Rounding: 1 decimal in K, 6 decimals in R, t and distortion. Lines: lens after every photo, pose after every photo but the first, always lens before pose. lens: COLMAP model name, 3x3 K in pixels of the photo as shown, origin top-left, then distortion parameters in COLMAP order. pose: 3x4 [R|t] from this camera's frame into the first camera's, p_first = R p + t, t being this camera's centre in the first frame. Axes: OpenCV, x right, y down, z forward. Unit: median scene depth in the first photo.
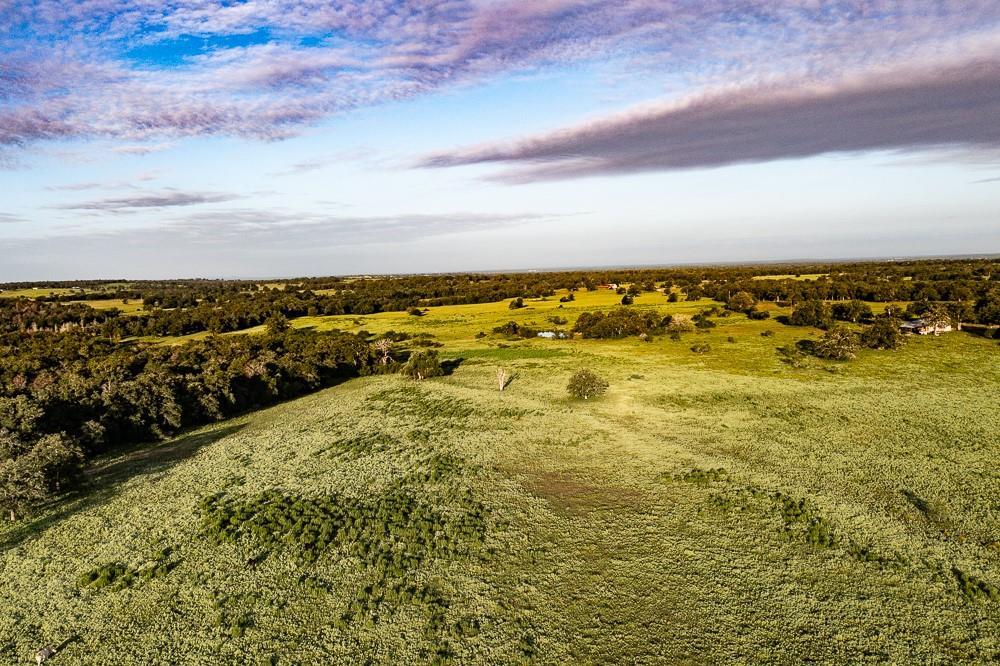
lens RADIAL K [[791.6, 0, 495.3], [0, 791.6, 335.6], [0, 0, 1]] dist [-0.007295, 0.013672]
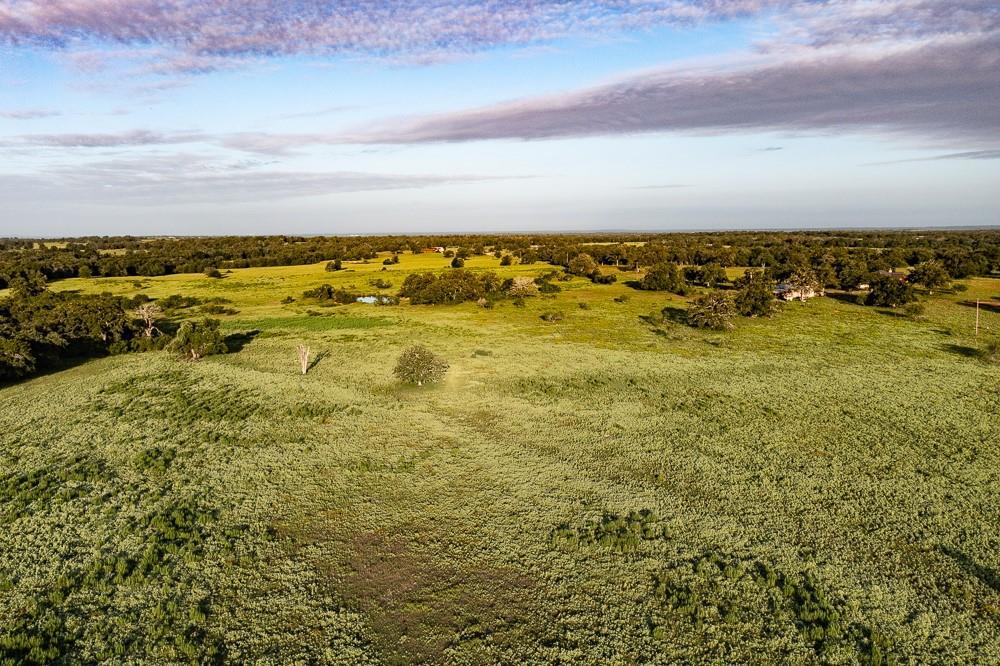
lens RADIAL K [[791.6, 0, 505.6], [0, 791.6, 334.9], [0, 0, 1]] dist [-0.007295, 0.013672]
pose [[0.972535, -0.006904, 0.232656, 0.016436], [-0.002604, 0.999175, 0.040535, 0.002046], [-0.232743, -0.040027, 0.971714, 0.210822]]
